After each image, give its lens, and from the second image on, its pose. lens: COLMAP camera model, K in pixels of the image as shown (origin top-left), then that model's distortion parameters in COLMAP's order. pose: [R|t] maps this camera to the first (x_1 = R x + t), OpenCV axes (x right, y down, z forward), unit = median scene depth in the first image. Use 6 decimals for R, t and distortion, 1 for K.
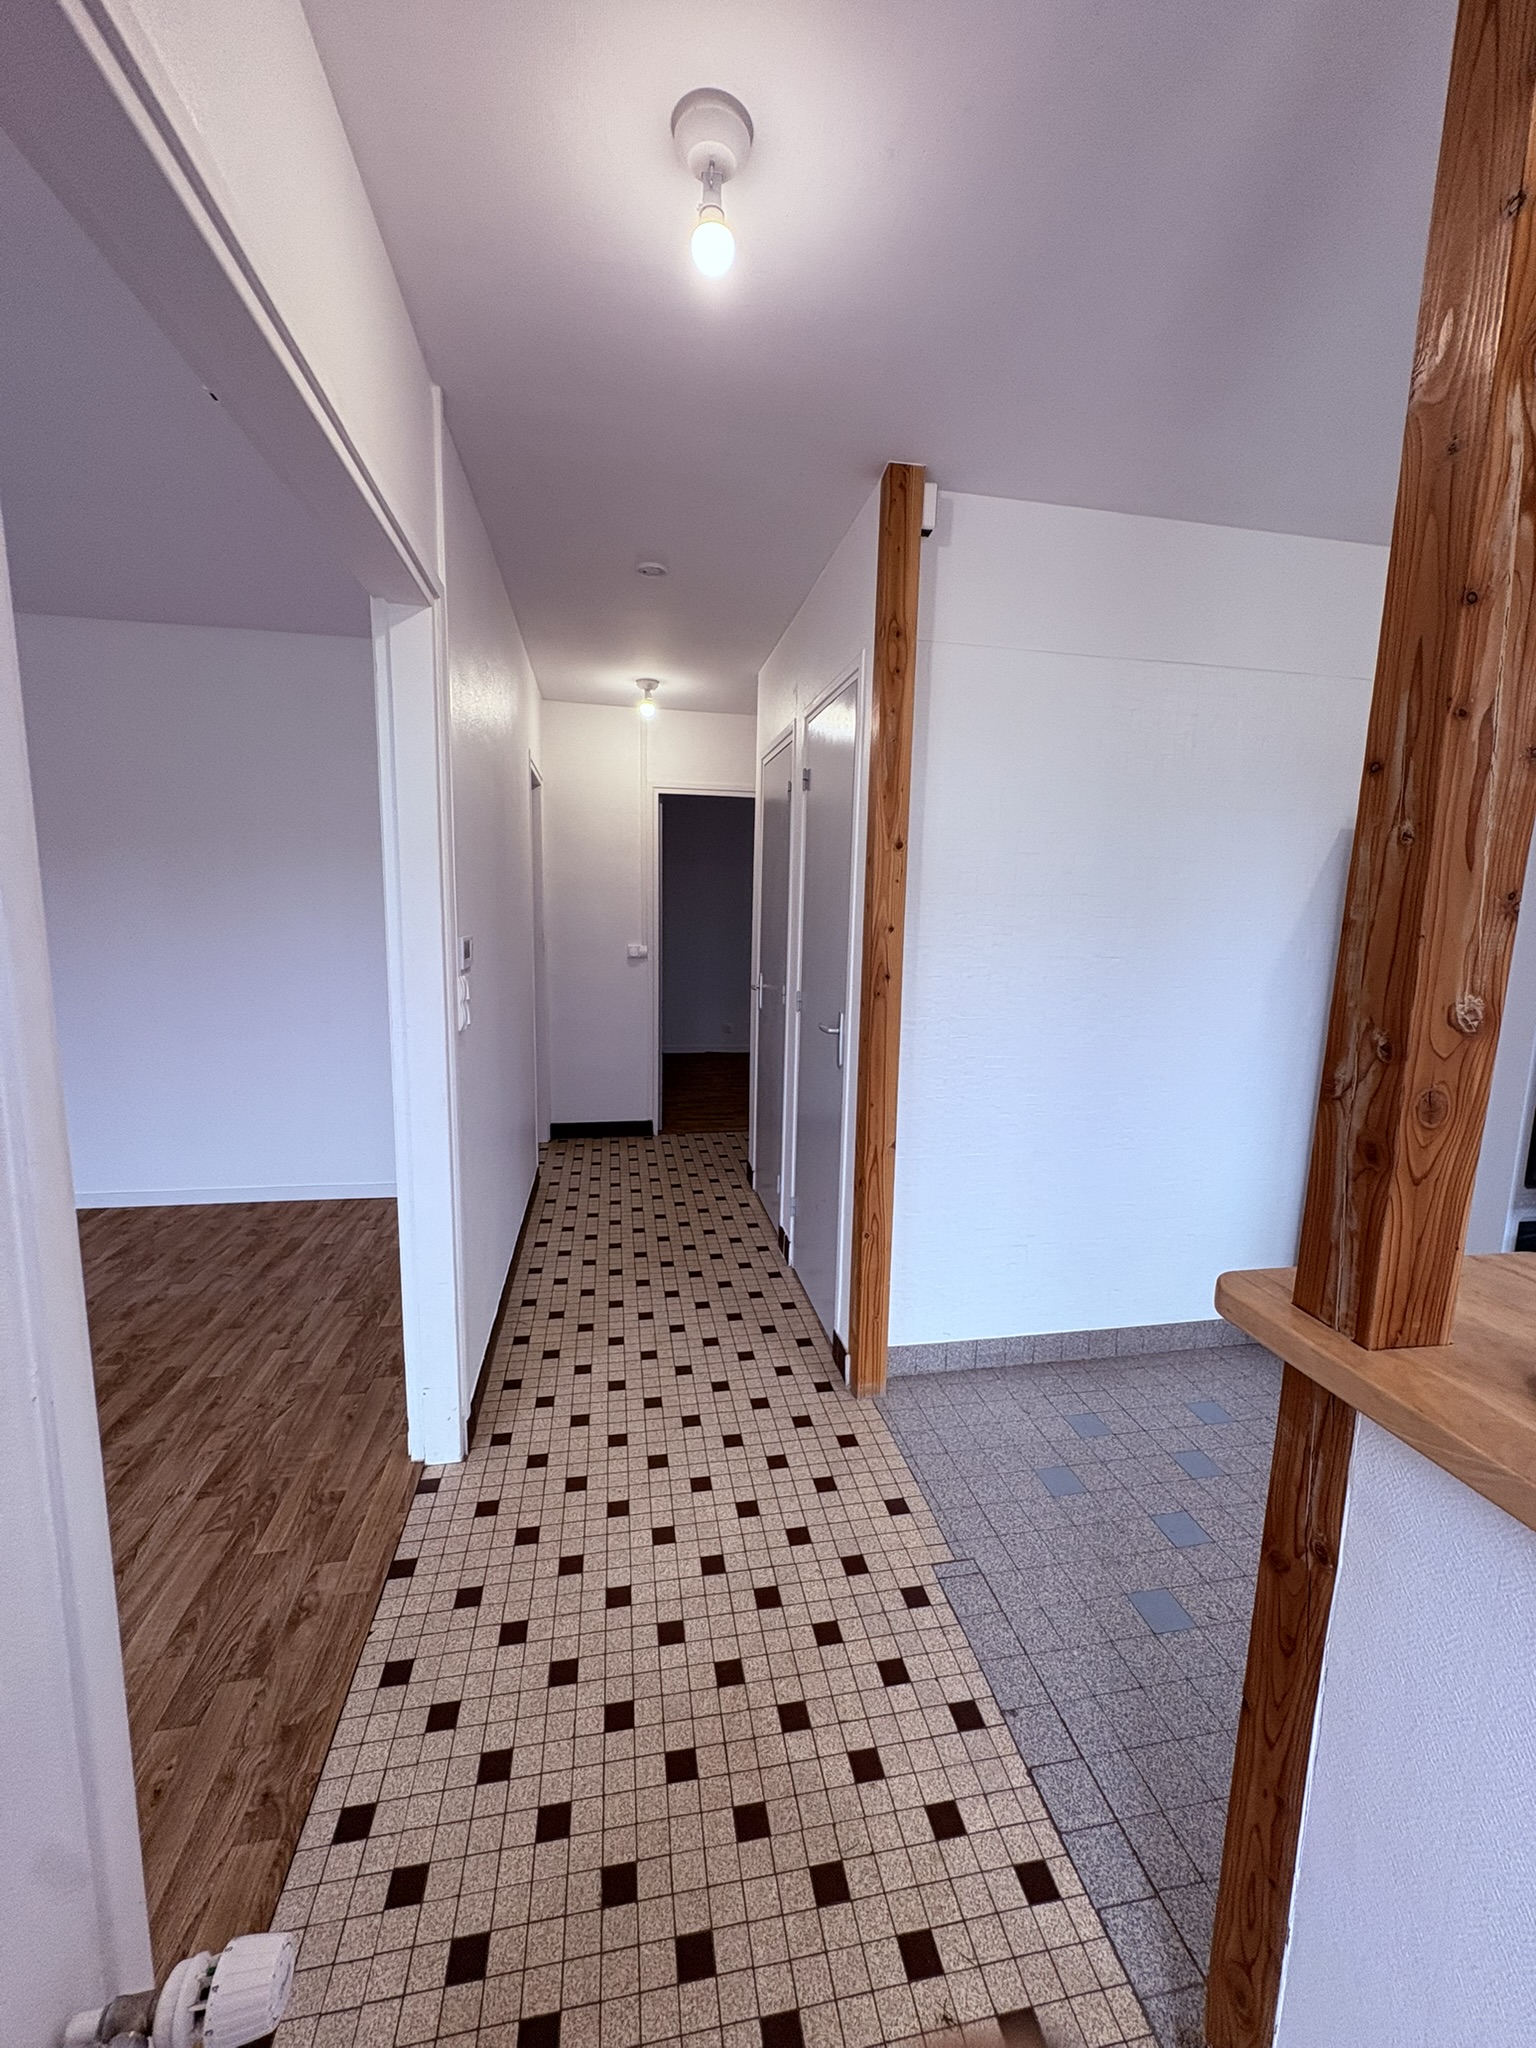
lens RADIAL K [[812.3, 0, 774.4], [0, 812.3, 1020.0], [0, 0, 1]] dist [0.001901, 0.000393]
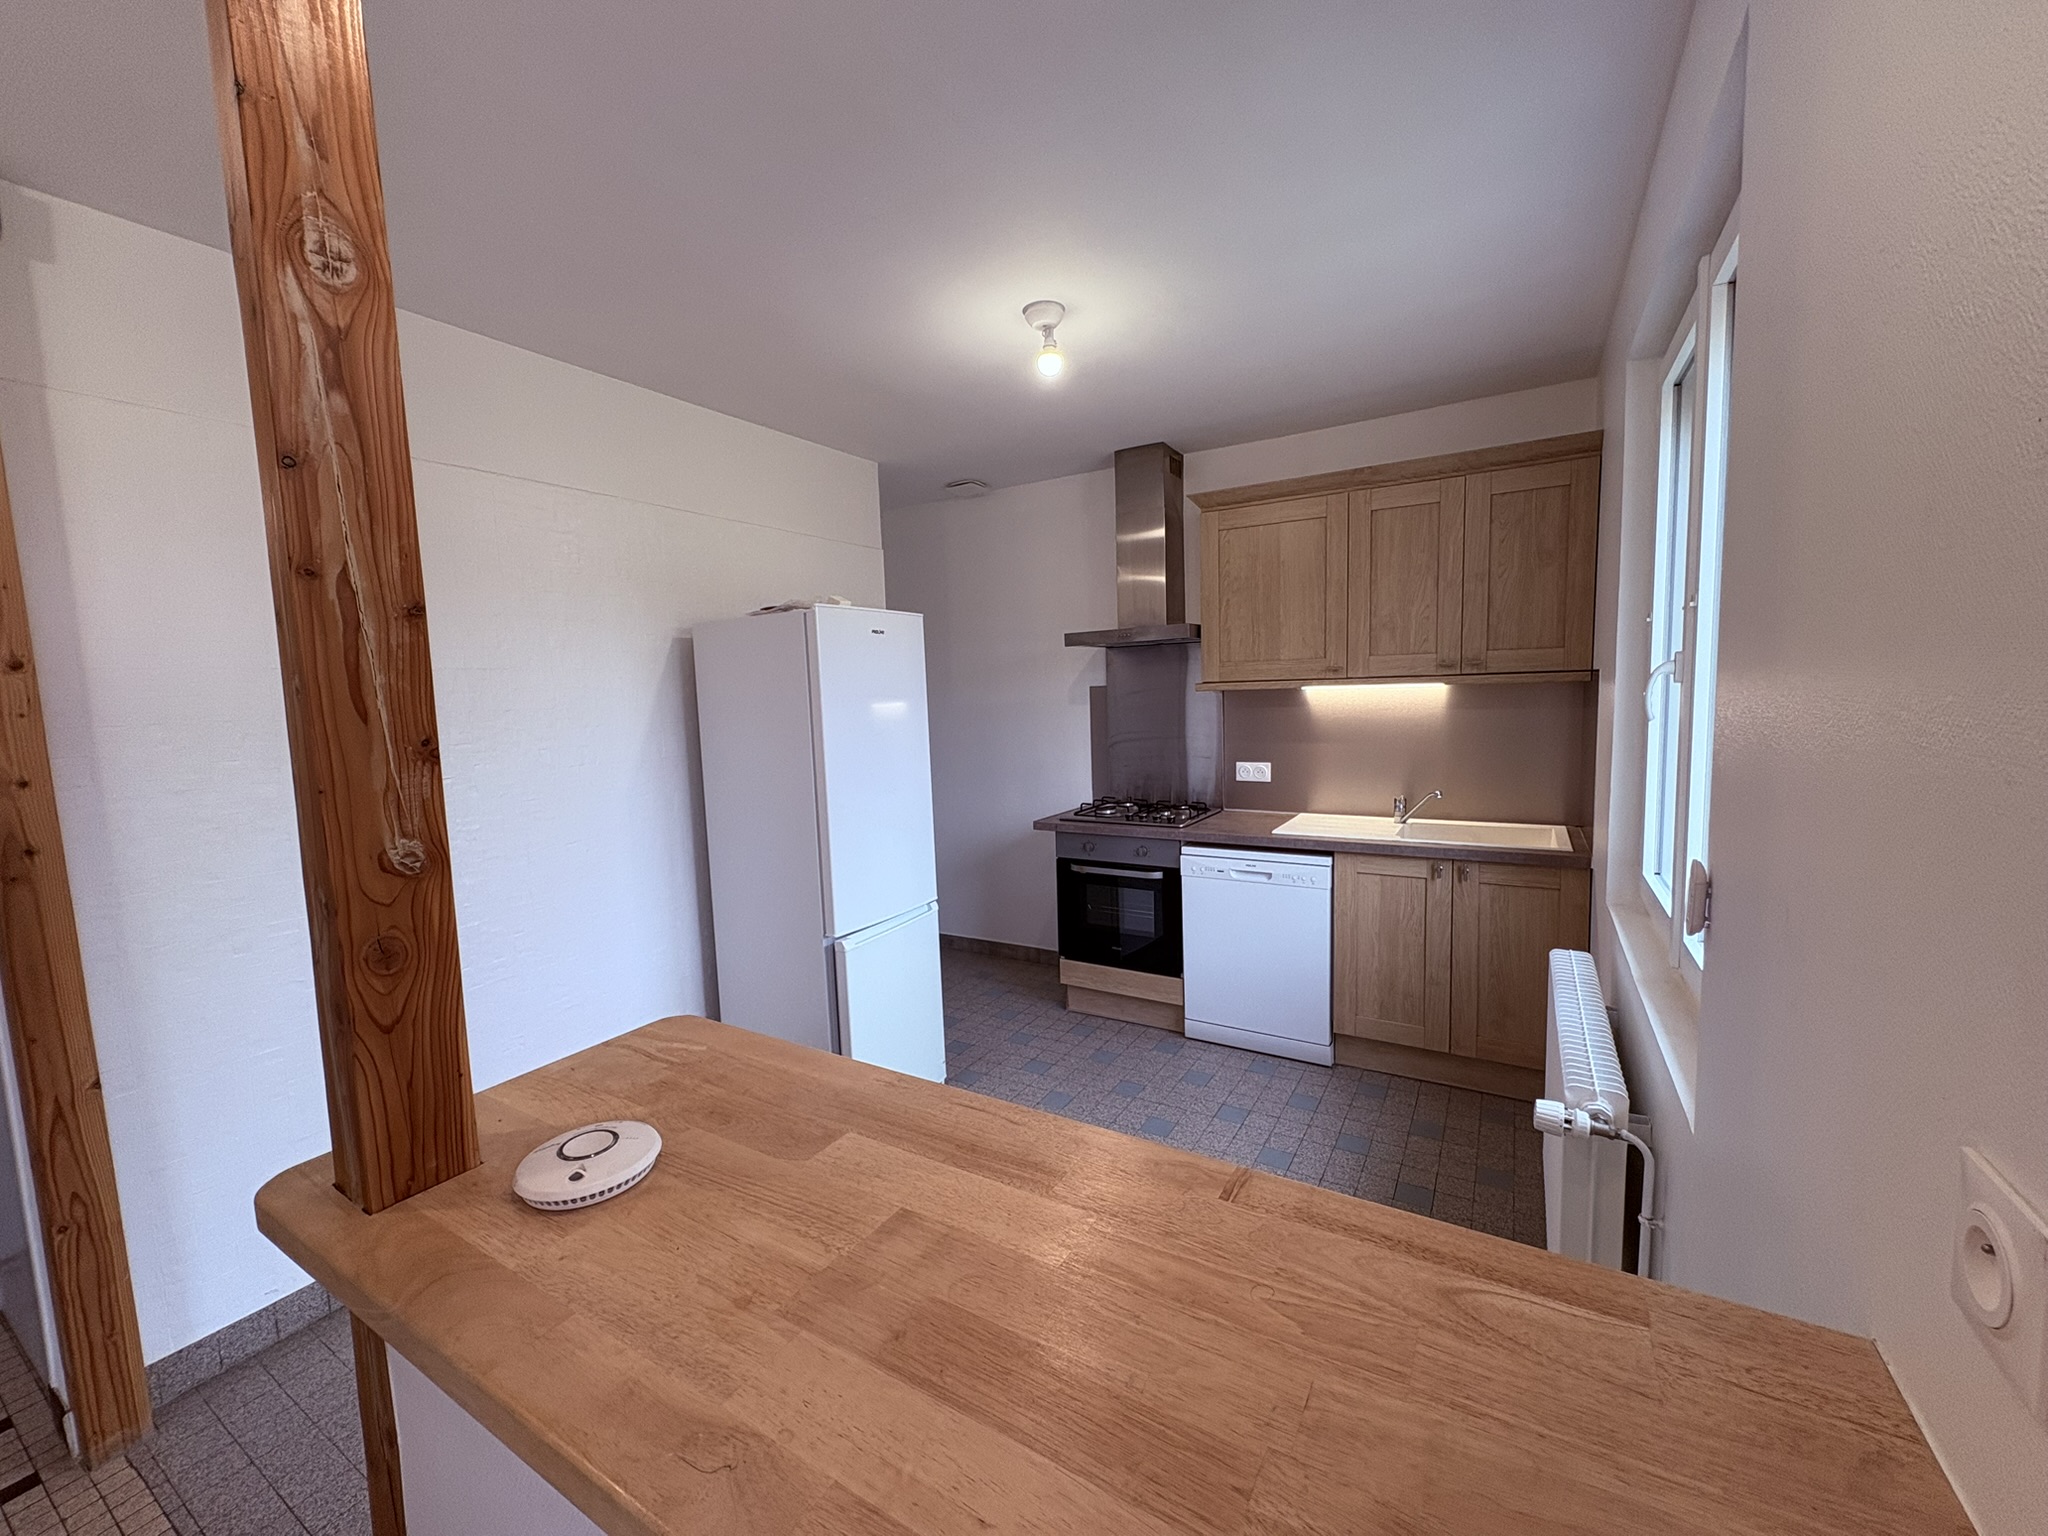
lens RADIAL K [[817.9, 0, 1016.7], [0, 817.9, 764.5], [0, 0, 1]] dist [0.000104, 0.000205]
pose [[0.675353, -0.113876, 0.728650, 0.629173], [0.154306, 0.987958, 0.011382, -0.015898], [-0.721171, 0.104748, 0.684792, -0.289703]]
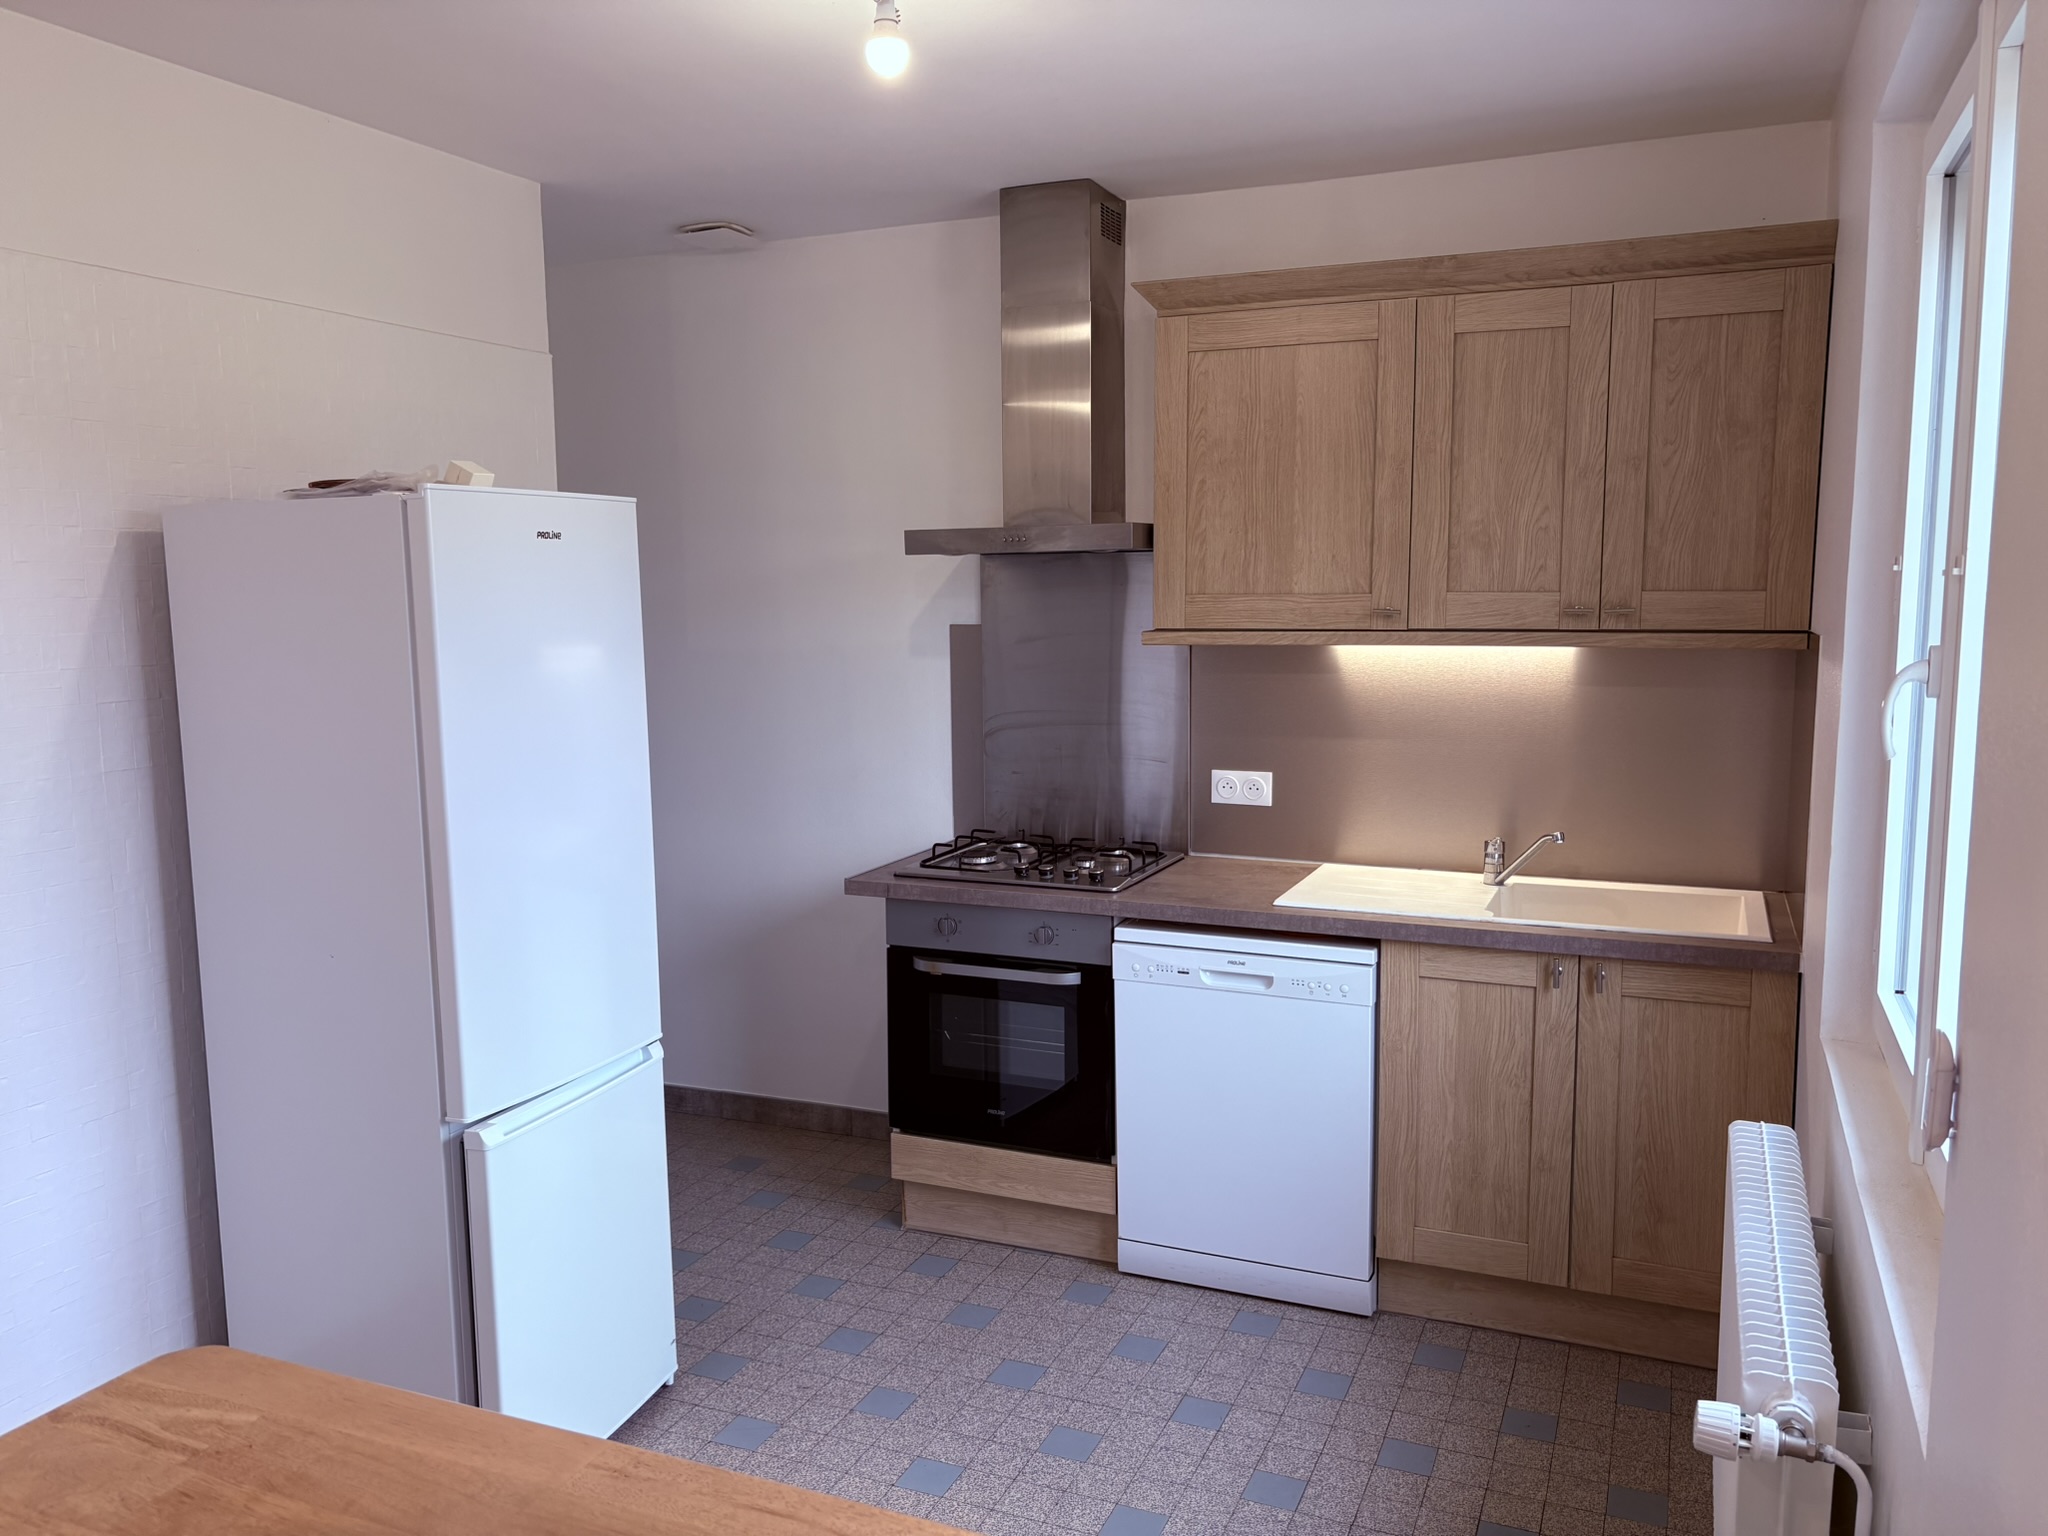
lens RADIAL K [[1555.8, 0, 1024.0], [0, 1555.8, 768.0], [0, 0, 1]] dist [0.044887, -0.055175]
pose [[0.564309, -0.131950, 0.814951, 0.526488], [0.141988, 0.987947, 0.061642, -0.196480], [-0.813262, 0.080928, 0.576243, -0.352295]]
